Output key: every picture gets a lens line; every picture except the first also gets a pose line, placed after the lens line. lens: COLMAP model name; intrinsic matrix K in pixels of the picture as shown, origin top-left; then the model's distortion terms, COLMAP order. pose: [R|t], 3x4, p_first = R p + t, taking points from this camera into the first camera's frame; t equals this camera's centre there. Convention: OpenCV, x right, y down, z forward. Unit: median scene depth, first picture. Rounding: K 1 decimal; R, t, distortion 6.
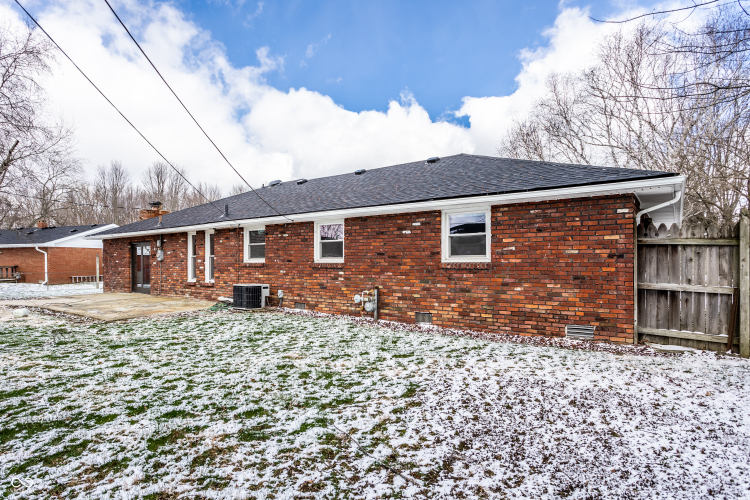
lens RADIAL K [[387.3, 0, 375.2], [0, 387.3, 265.9], [0, 0, 1]] dist [-0.019129, 0.000062]
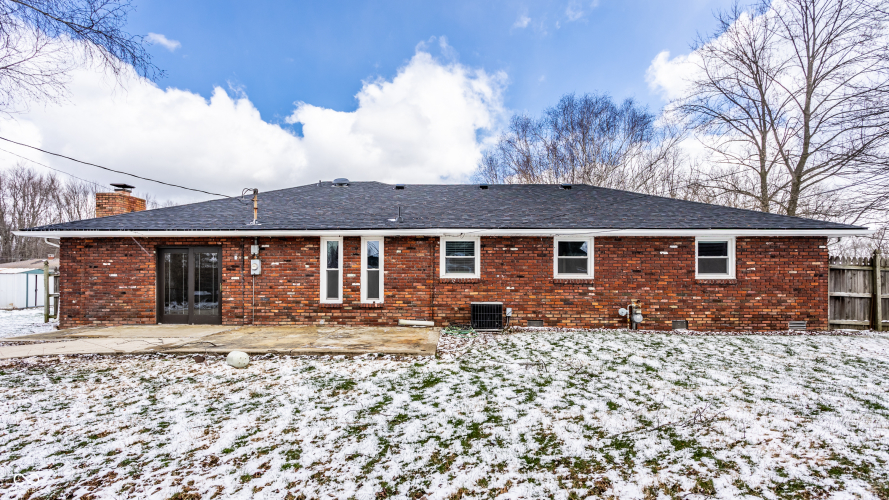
lens RADIAL K [[397.8, 0, 446.4], [0, 397.8, 280.7], [0, 0, 1]] dist [-0.011154, 0.000240]
pose [[0.835383, 0.002501, 0.549662, -1.104100], [0.000557, 0.999985, -0.005396, 0.002873], [-0.549668, 0.004814, 0.835369, 0.353857]]
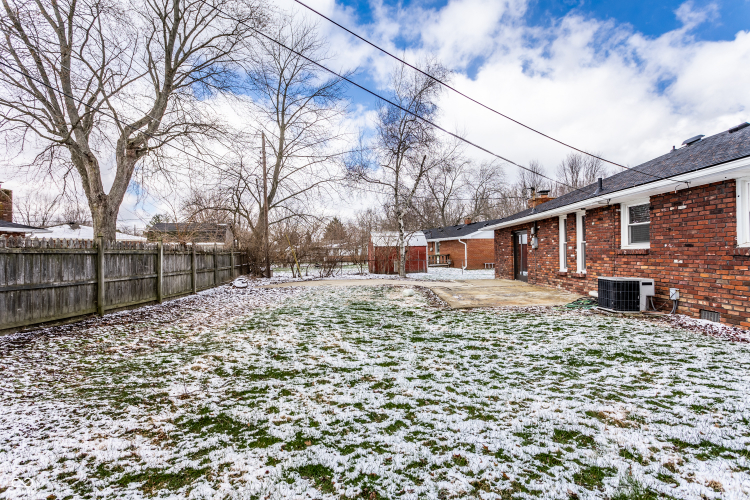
lens RADIAL K [[382.1, 0, 375.0], [0, 382.1, 250.0], [0, 0, 1]] dist [-0.002097, 0.000305]
pose [[0.549269, -0.012854, -0.835547, 0.034018], [0.004336, 0.999912, -0.012532, 0.001255], [0.835634, 0.003260, 0.549277, 0.236942]]
